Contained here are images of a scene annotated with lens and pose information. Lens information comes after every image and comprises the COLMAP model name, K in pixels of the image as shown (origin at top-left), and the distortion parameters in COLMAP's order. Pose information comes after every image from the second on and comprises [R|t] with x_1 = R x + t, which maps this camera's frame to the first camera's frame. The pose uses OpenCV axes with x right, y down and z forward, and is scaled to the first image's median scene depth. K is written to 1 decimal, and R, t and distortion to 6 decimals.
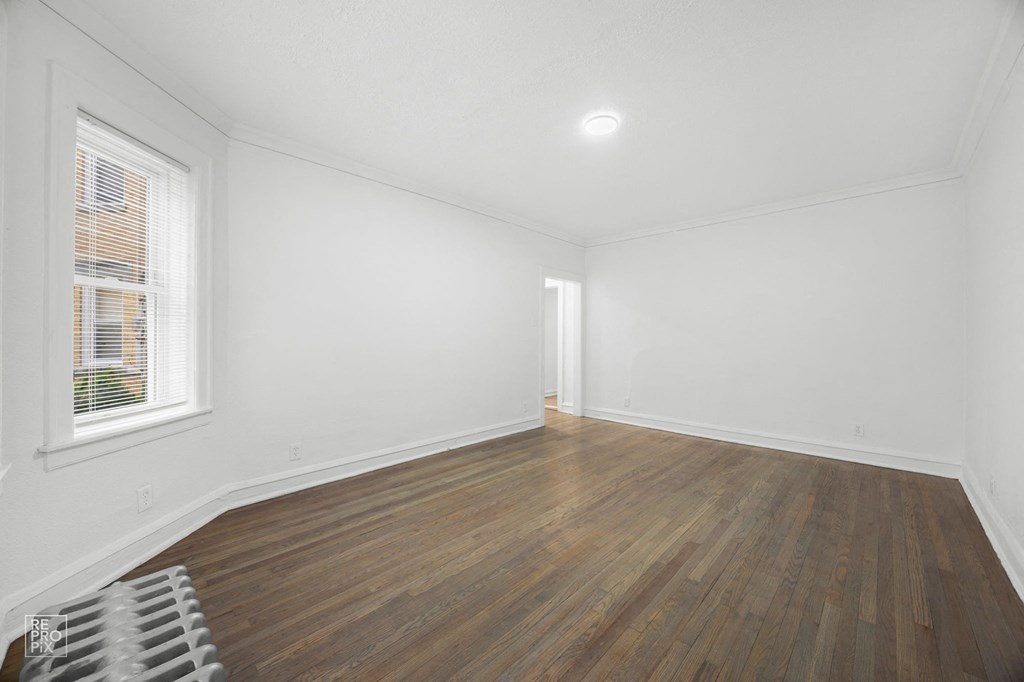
lens RADIAL K [[372.4, 0, 522.4], [0, 372.4, 337.9], [0, 0, 1]] dist [-0.003884, -0.000149]
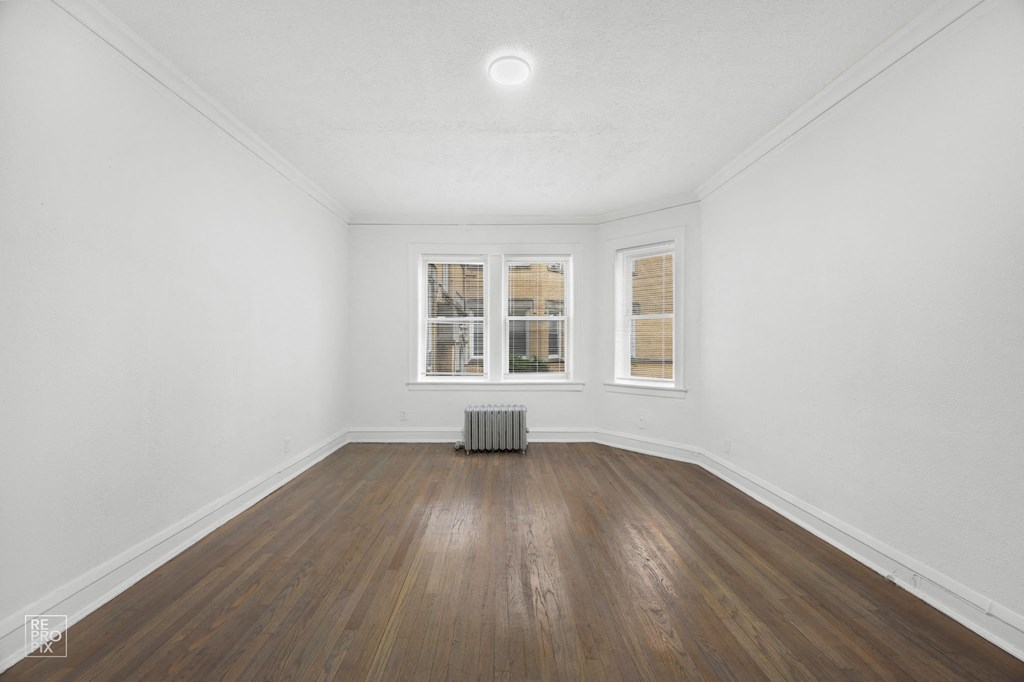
lens RADIAL K [[372.4, 0, 496.1], [0, 372.4, 340.9], [0, 0, 1]] dist [-0.003884, -0.000149]
pose [[-0.722328, -0.002342, -0.691547, 0.647460], [-0.001386, 0.999997, -0.001940, -0.003477], [0.691550, -0.000442, -0.722329, 1.298923]]
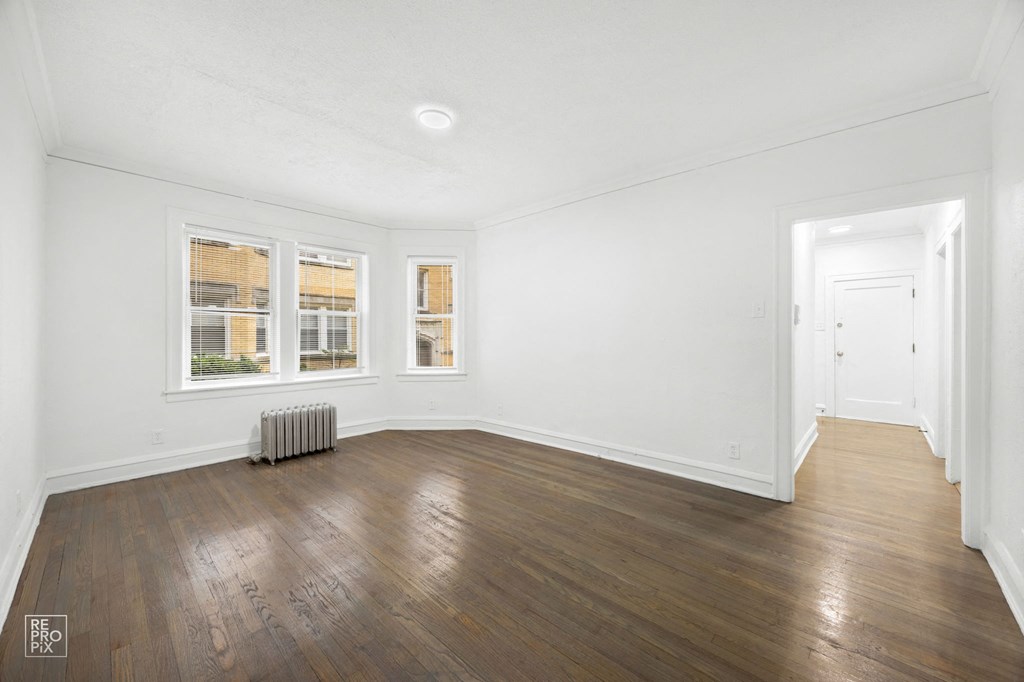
lens RADIAL K [[393.3, 0, 500.0], [0, 393.3, 336.4], [0, 0, 1]] dist [-0.005049, 0.000288]
pose [[-0.001844, -0.001698, -0.999997, 1.039715], [0.001939, 0.999997, -0.001702, -0.002335], [0.999996, -0.001942, -0.001840, 0.983791]]
